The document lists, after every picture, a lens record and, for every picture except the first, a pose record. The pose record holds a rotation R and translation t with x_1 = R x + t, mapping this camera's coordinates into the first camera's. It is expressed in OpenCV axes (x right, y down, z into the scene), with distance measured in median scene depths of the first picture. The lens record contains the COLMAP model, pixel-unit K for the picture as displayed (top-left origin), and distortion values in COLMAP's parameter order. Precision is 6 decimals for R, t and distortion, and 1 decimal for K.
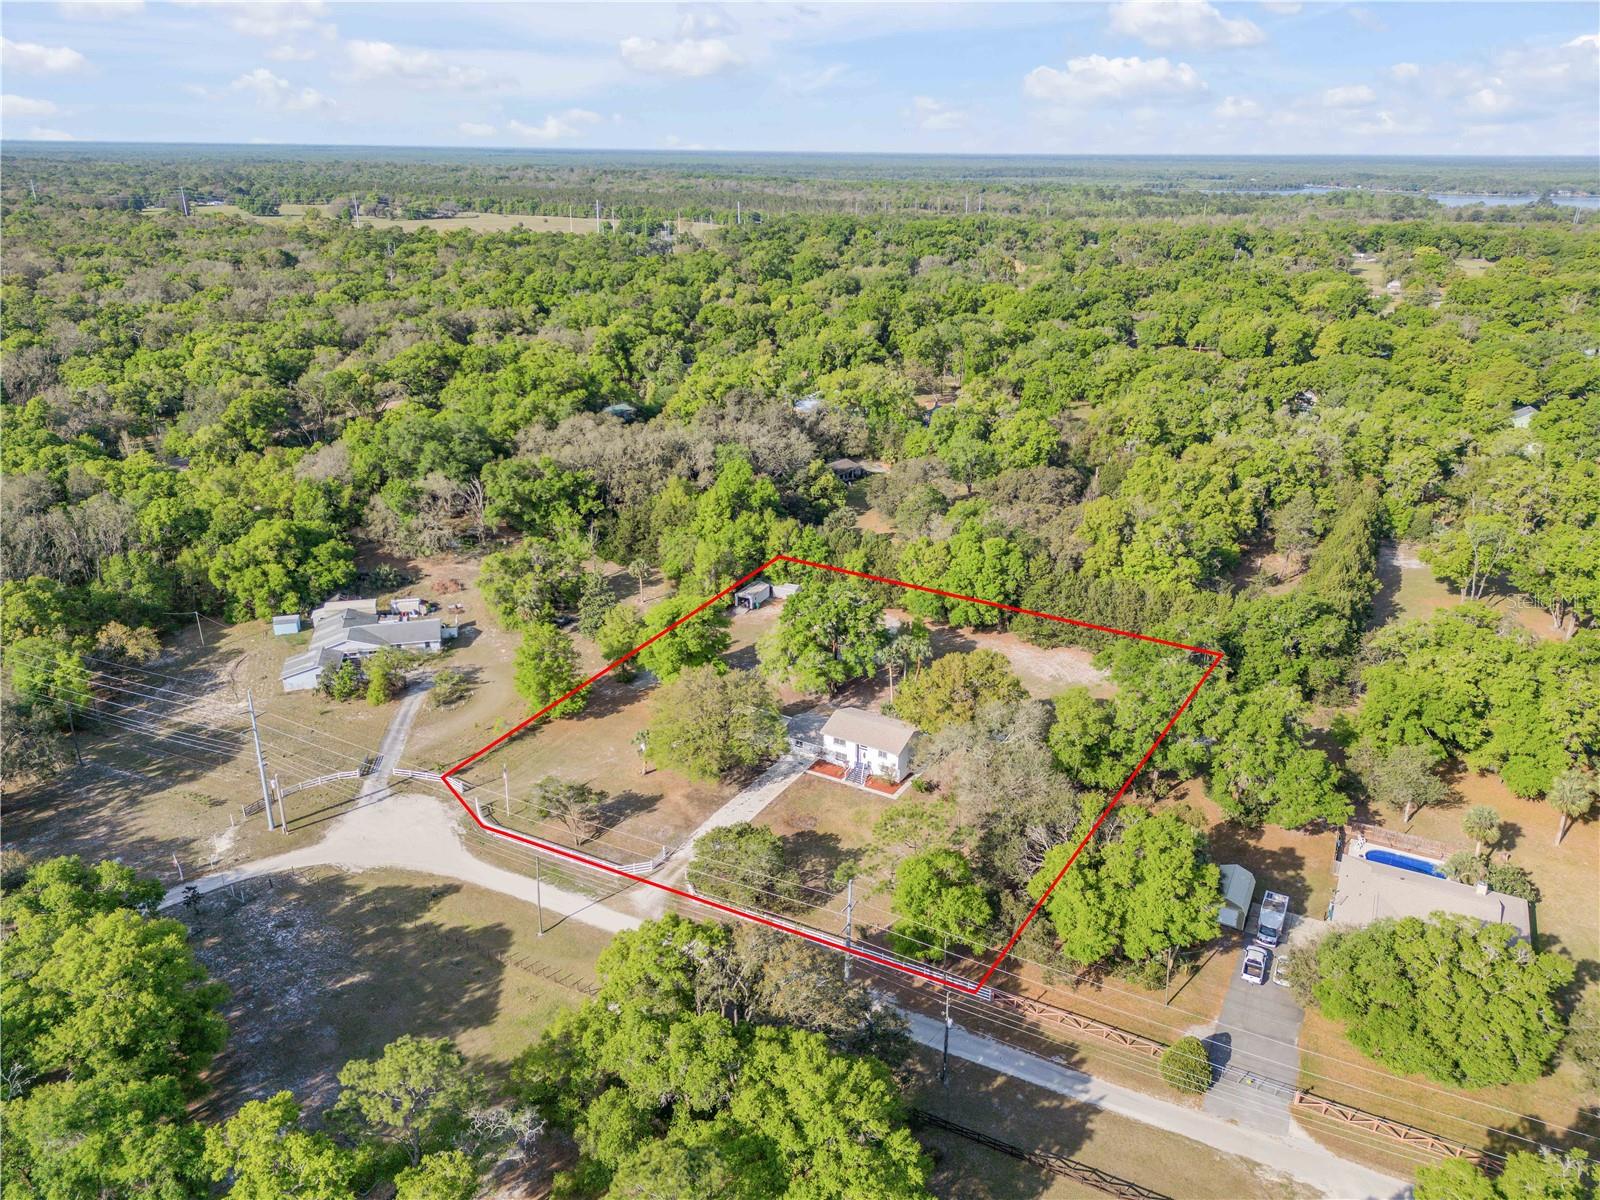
lens RADIAL K [[1135.1, 0, 800.0], [0, 1135.1, 600.0], [0, 0, 1]] dist [0.083906, -0.030800]
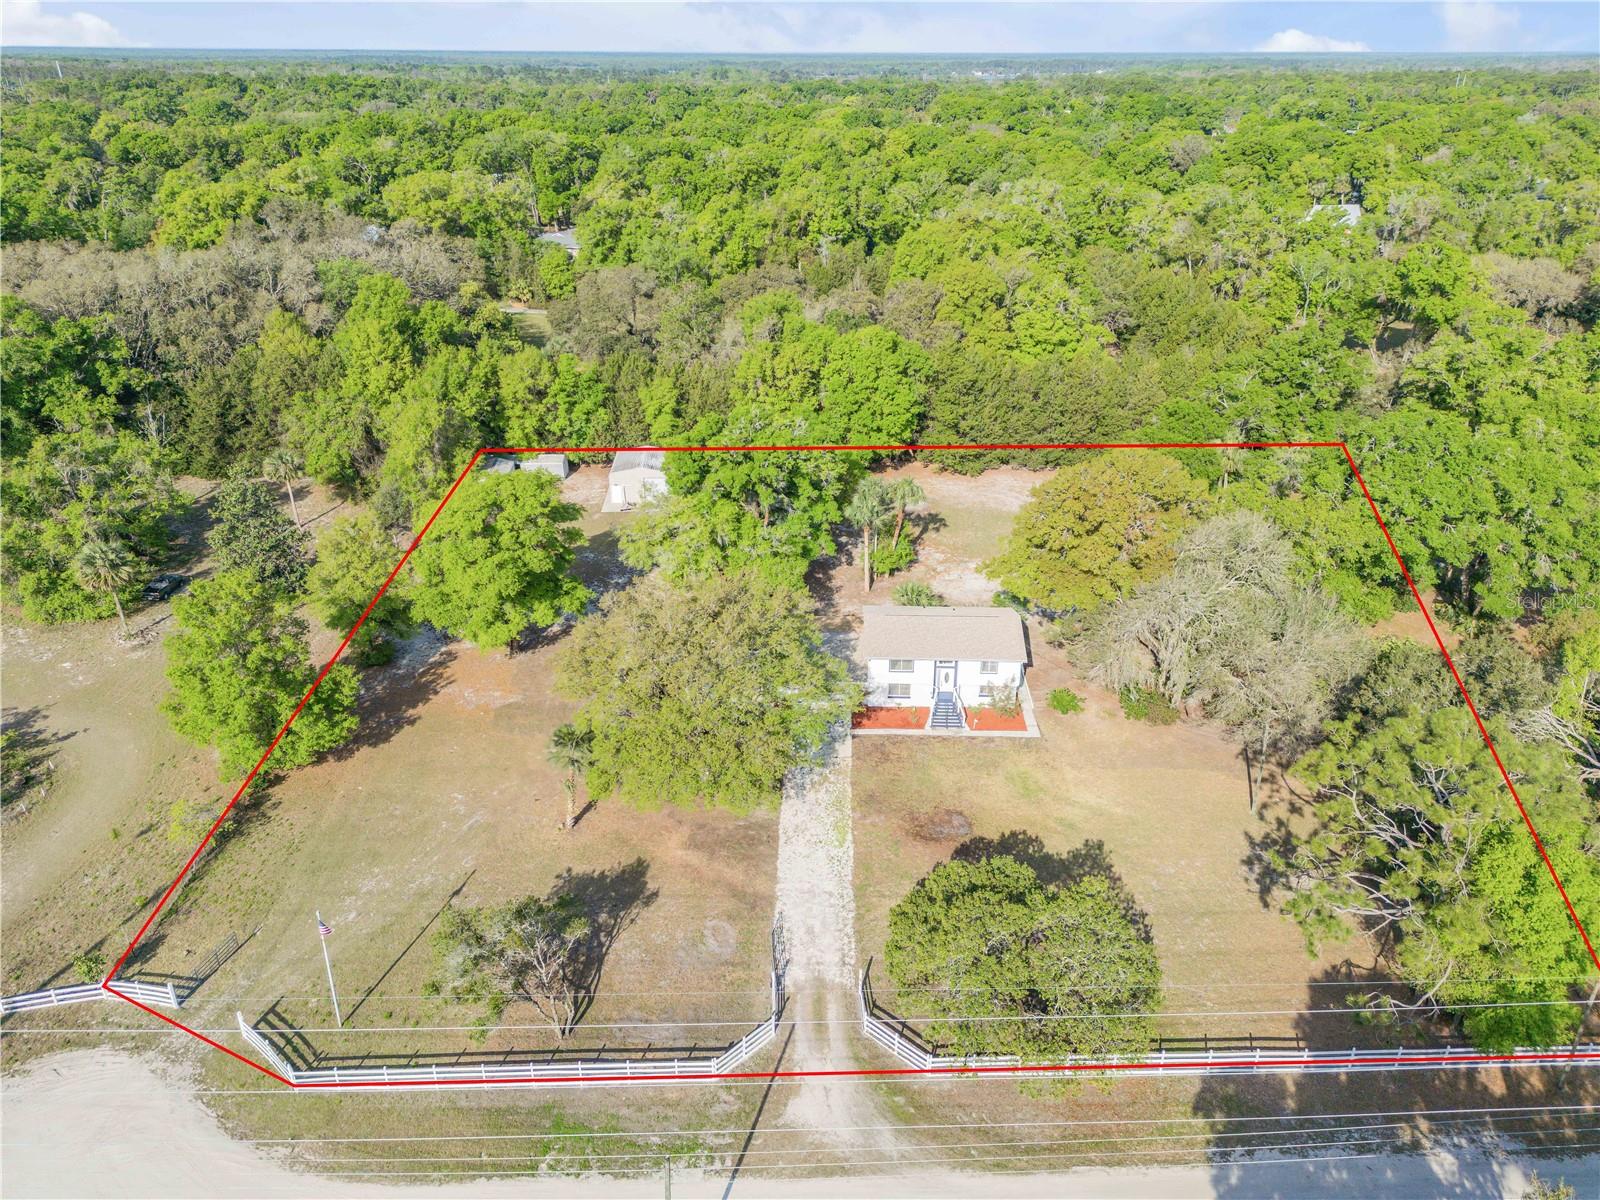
lens RADIAL K [[1142.0, 0, 800.0], [0, 1142.0, 600.0], [0, 0, 1]] dist [0.059835, -0.063280]
pose [[0.874609, -0.213552, 0.435263, -0.178393], [0.179512, 0.976600, 0.118440, 0.014083], [-0.450371, -0.025453, 0.892479, 0.387471]]
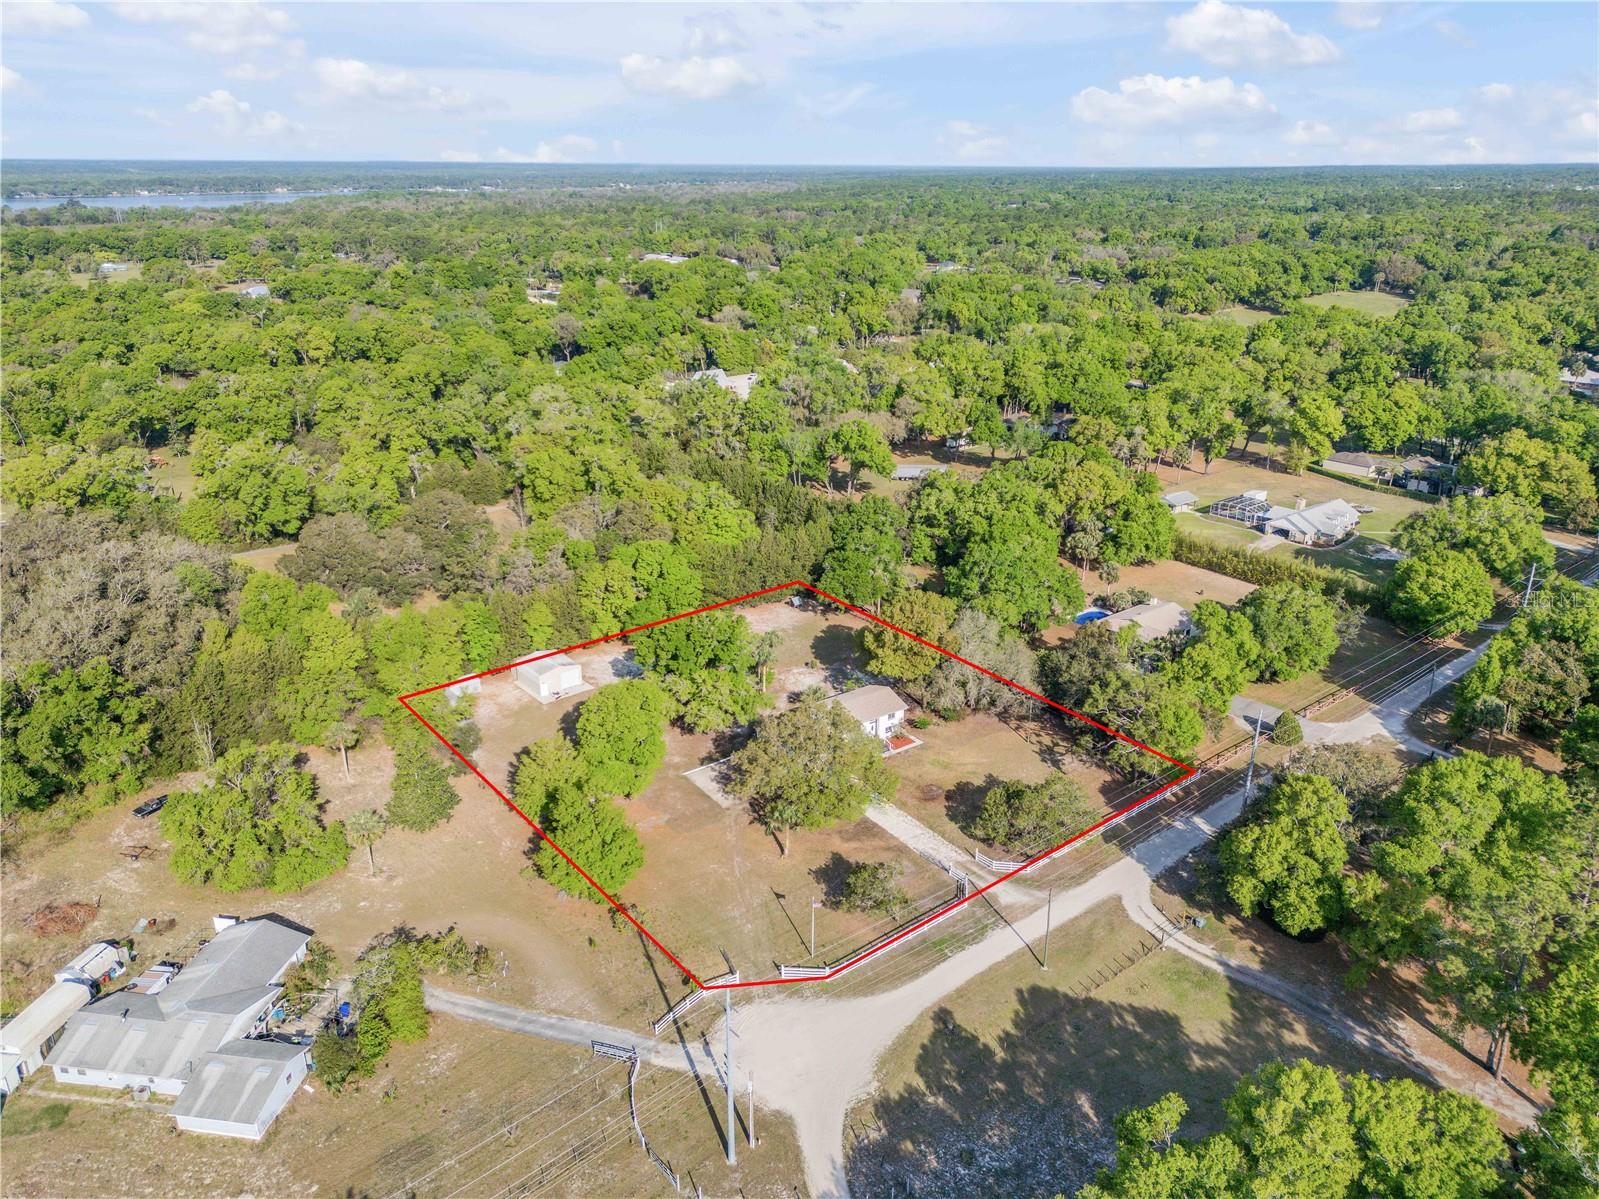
lens RADIAL K [[1141.3, 0, 799.5], [0, 1141.3, 599.5], [0, 0, 1]] dist [0.059835, -0.063280]
pose [[0.395461, -0.335573, 0.854986, -0.612749], [0.333101, 0.919893, 0.206978, -0.157428], [-0.855952, 0.202945, 0.475562, 0.384862]]
